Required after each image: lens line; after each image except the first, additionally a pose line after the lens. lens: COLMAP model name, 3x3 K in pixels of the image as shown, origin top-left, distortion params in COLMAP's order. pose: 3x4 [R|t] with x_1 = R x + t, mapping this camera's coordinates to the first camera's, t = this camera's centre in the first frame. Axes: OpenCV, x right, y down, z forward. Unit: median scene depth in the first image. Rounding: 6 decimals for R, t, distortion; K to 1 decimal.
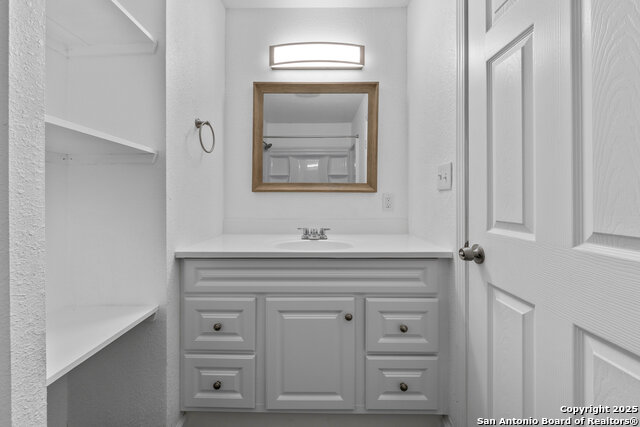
lens RADIAL K [[242.1, 0, 326.1], [0, 242.1, 200.8], [0, 0, 1]] dist [0.002764, -0.000143]
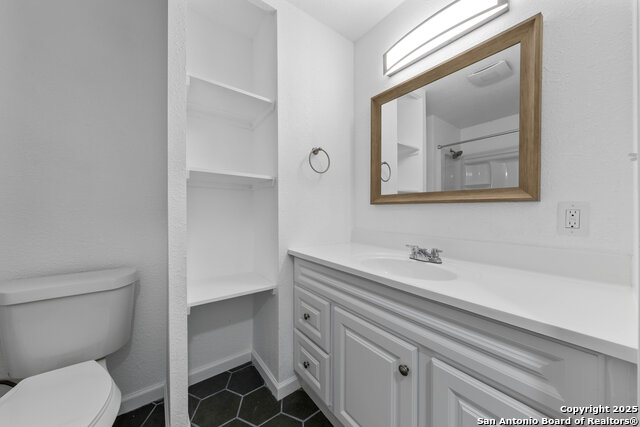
lens RADIAL K [[221.3, 0, 323.5], [0, 221.3, 212.8], [0, 0, 1]] dist [0.000274, 0.000268]
pose [[0.613924, 0.010339, -0.789298, 0.333081], [-0.012736, 0.999914, 0.003192, -0.001512], [0.789263, 0.008093, 0.614003, 0.272105]]
